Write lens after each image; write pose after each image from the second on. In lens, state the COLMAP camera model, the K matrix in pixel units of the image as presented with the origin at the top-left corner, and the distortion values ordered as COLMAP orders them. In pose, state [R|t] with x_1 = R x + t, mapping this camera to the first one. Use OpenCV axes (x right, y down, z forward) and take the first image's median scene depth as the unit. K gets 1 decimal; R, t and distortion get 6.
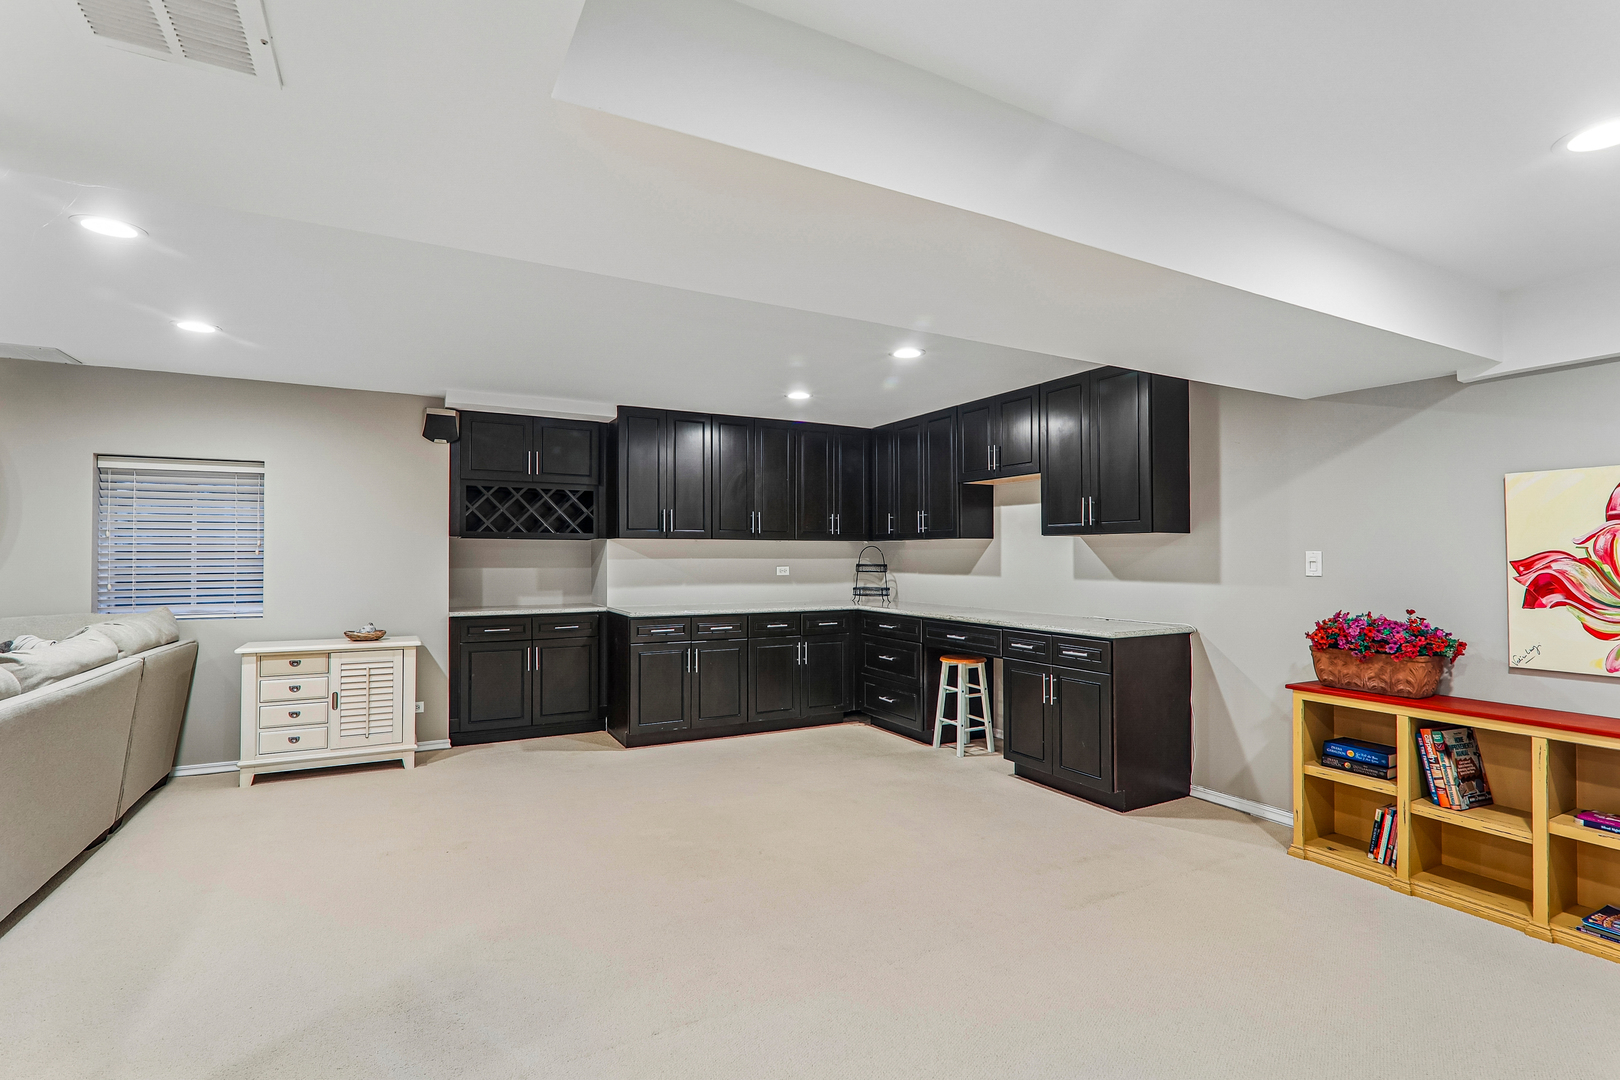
lens RADIAL K [[760.7, 0, 806.8], [0, 760.7, 552.7], [0, 0, 1]] dist [-0.001632, -0.000125]
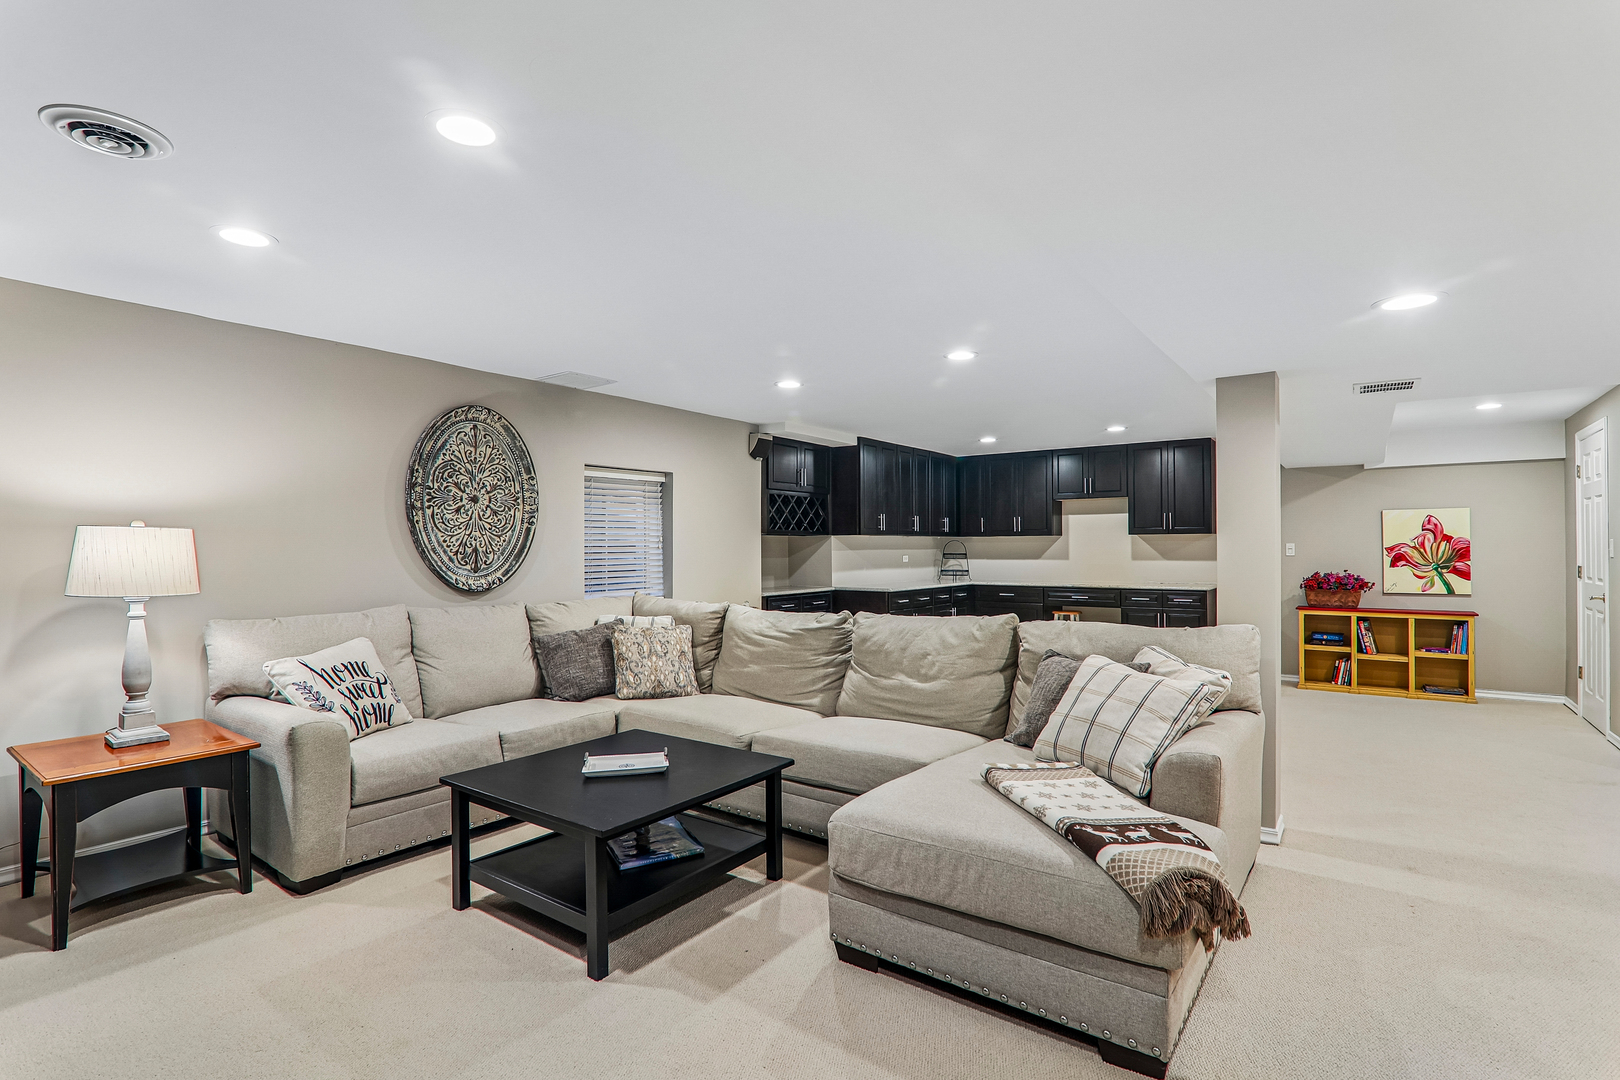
lens RADIAL K [[760.7, 0, 811.4], [0, 760.7, 536.9], [0, 0, 1]] dist [-0.001632, -0.000125]
pose [[0.896722, 0.000539, 0.442593, -1.204859], [0.003874, 0.999951, -0.009068, -0.005338], [-0.442577, 0.009846, 0.896677, -0.230429]]
